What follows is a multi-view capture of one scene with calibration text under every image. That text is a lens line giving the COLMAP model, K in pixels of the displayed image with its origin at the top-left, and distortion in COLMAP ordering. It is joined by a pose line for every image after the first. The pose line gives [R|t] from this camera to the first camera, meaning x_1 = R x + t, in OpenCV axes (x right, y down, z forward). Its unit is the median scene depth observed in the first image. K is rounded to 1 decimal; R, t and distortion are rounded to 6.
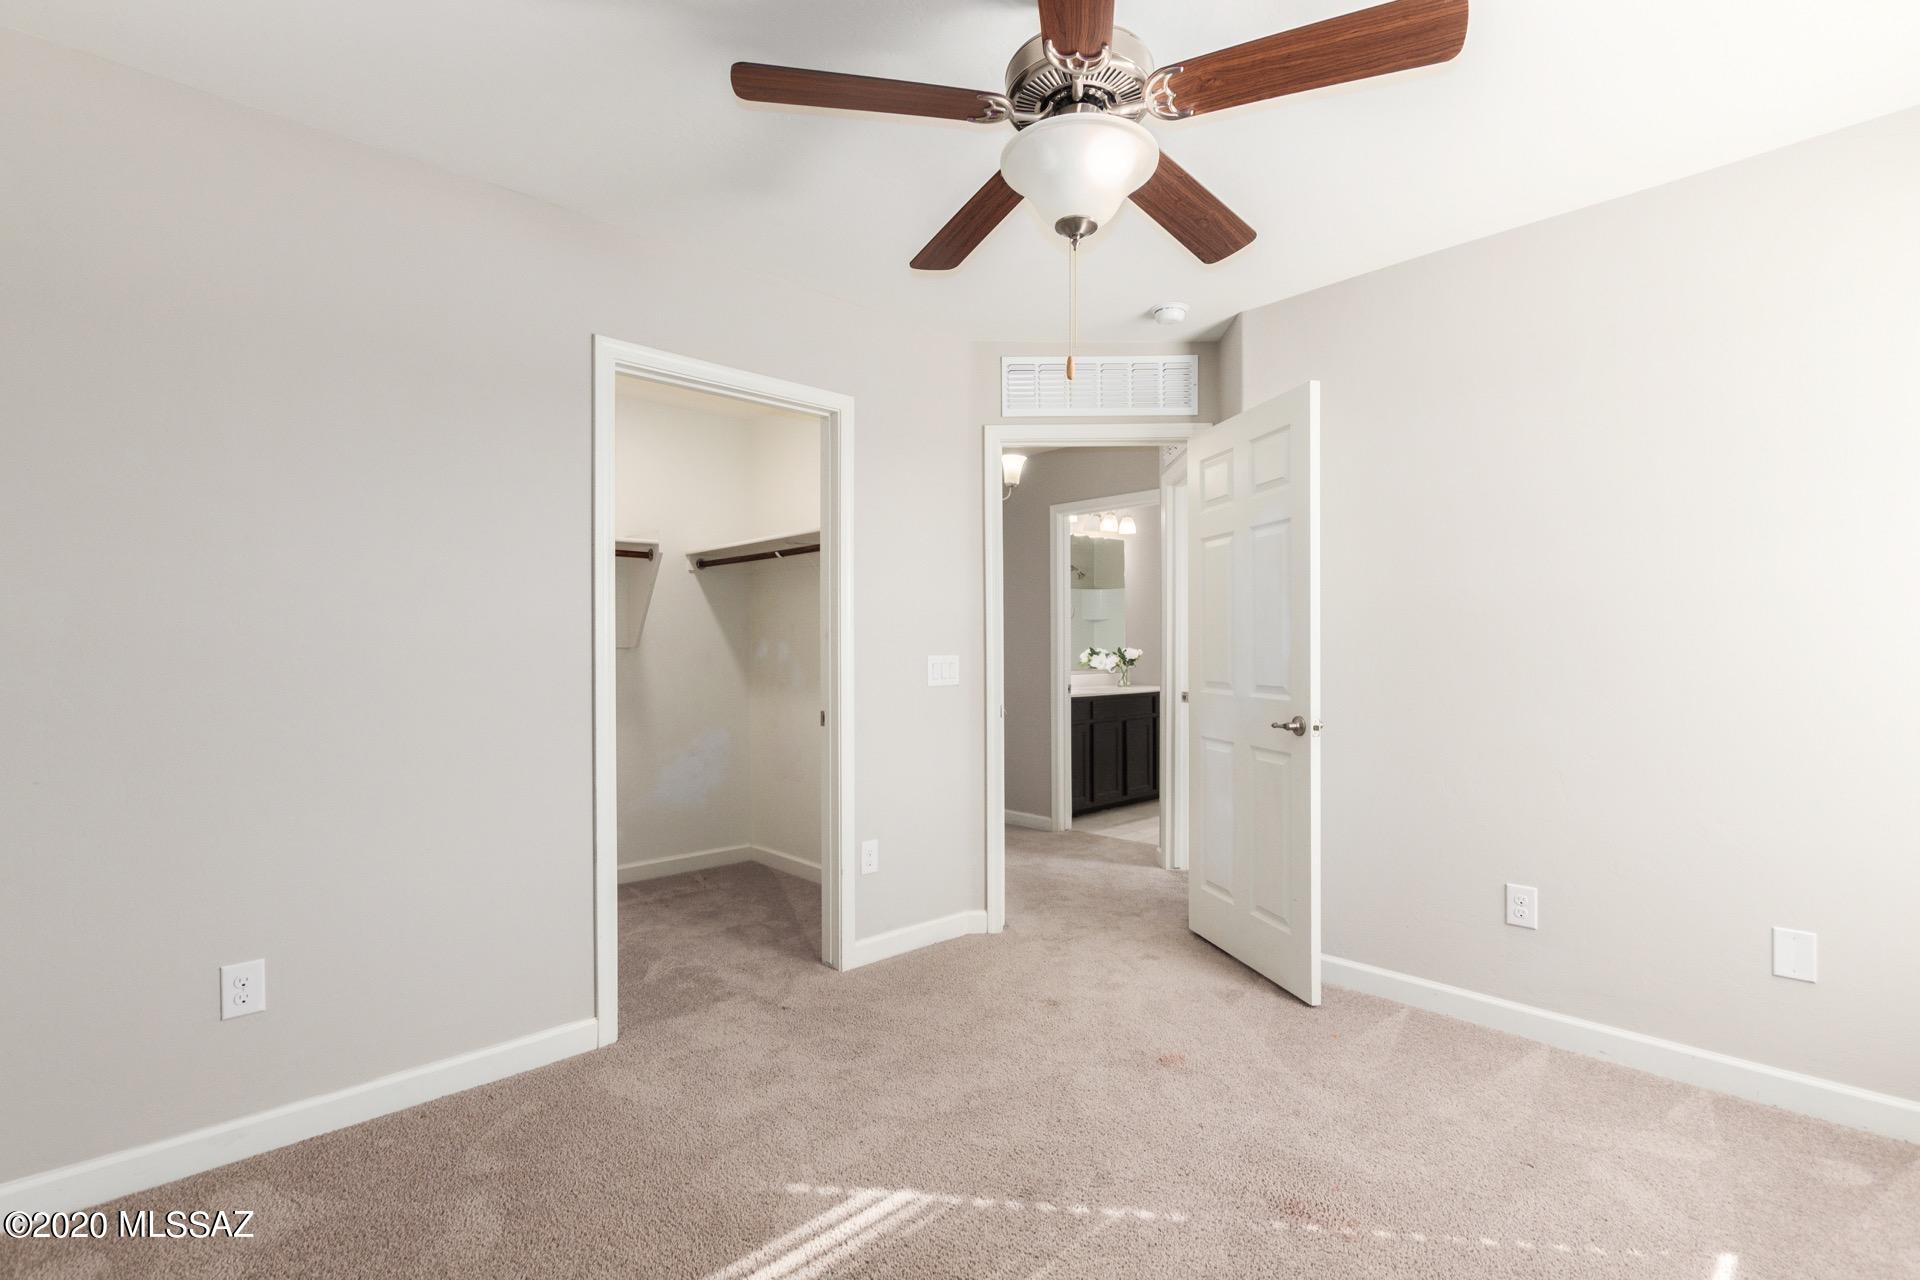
lens RADIAL K [[886.0, 0, 960.8], [0, 886.0, 658.5], [0, 0, 1]] dist [0.019600, -0.002130]
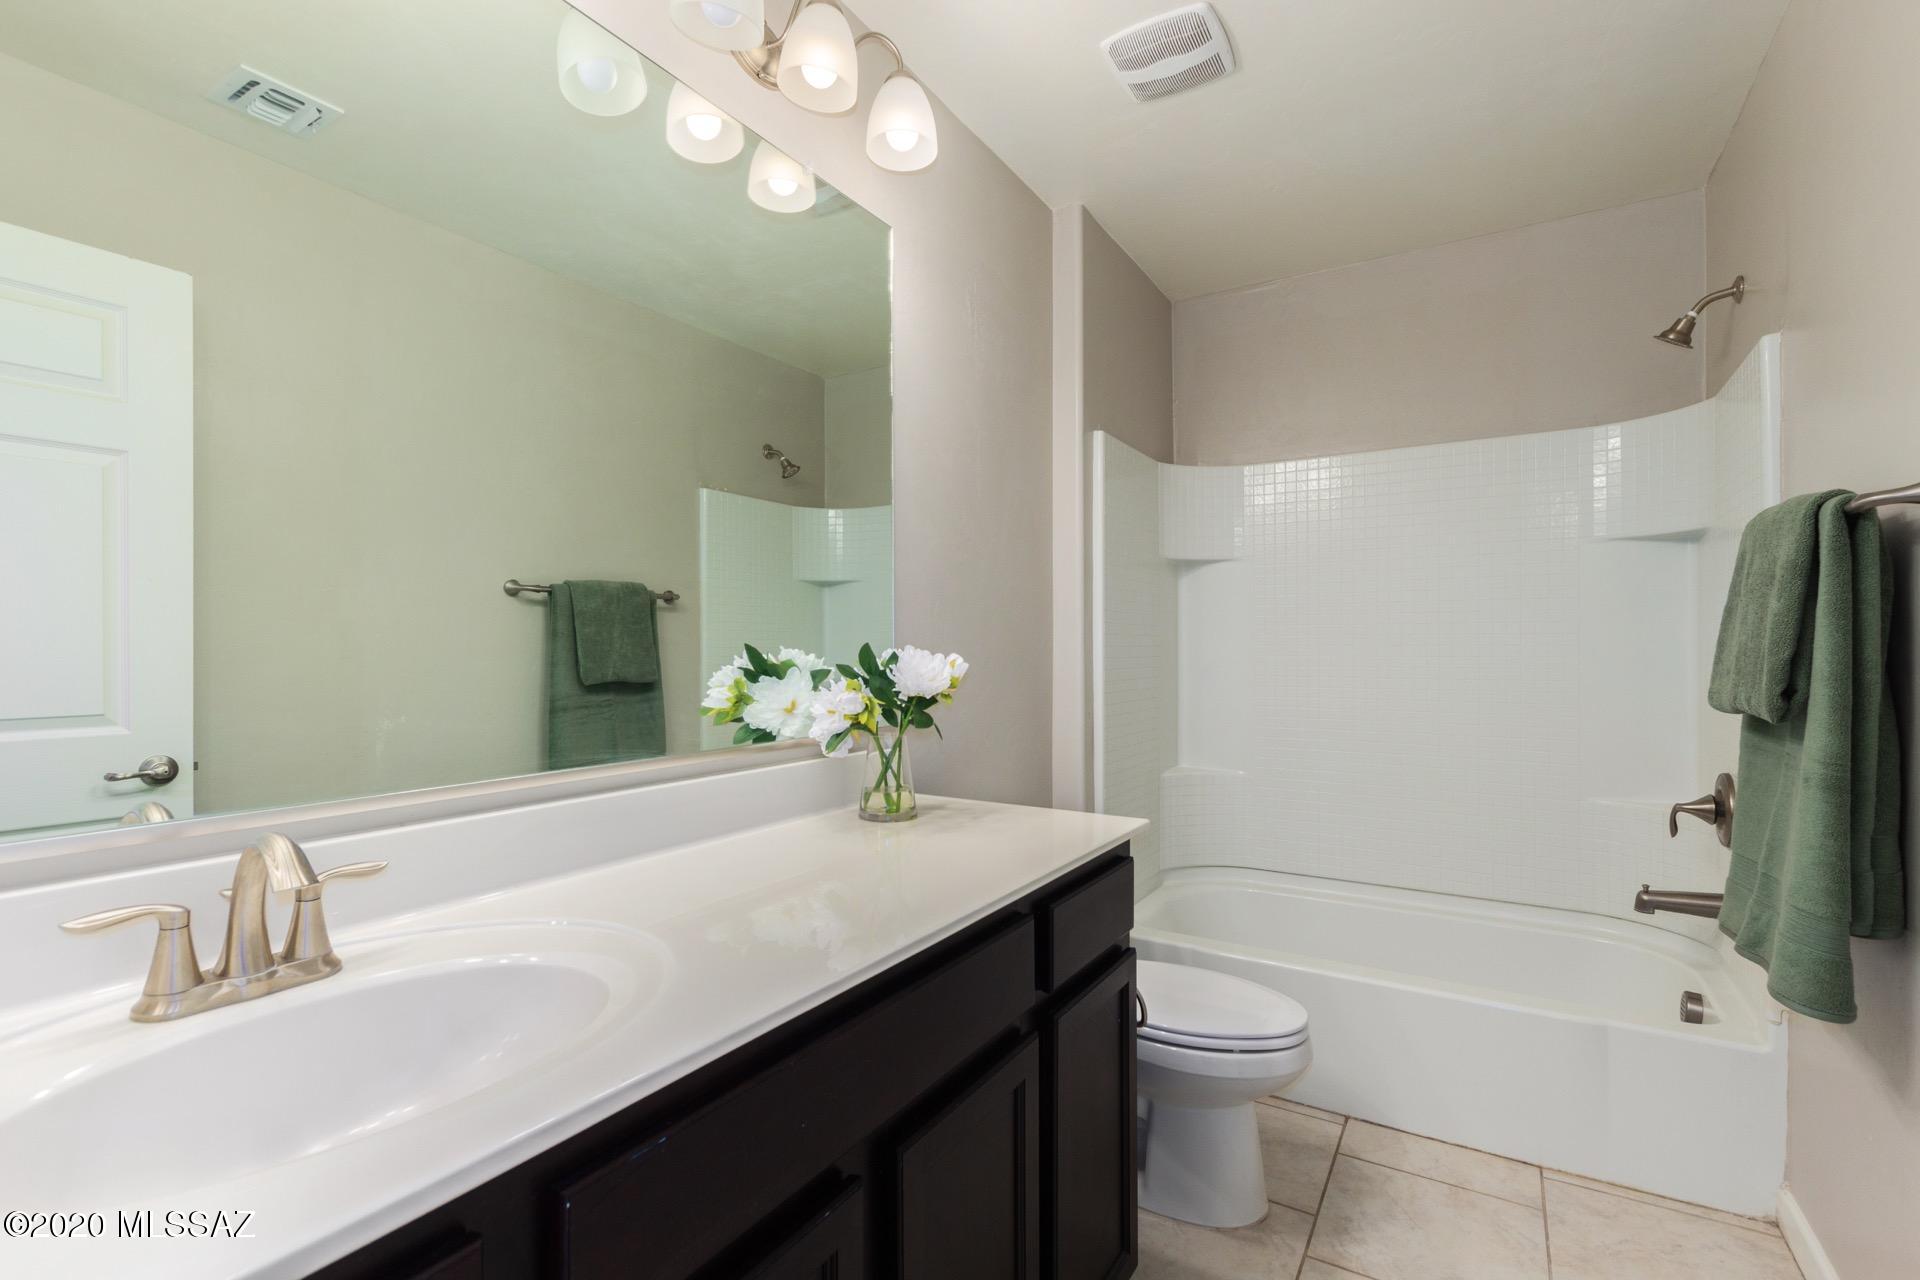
lens RADIAL K [[886.0, 0, 962.6], [0, 886.0, 647.7], [0, 0, 1]] dist [0.019600, -0.002130]
pose [[0.967225, -0.000711, 0.253920, 0.189118], [0.003305, 0.999947, -0.009787, -0.012619], [-0.253900, 0.010305, 0.967176, 1.010856]]
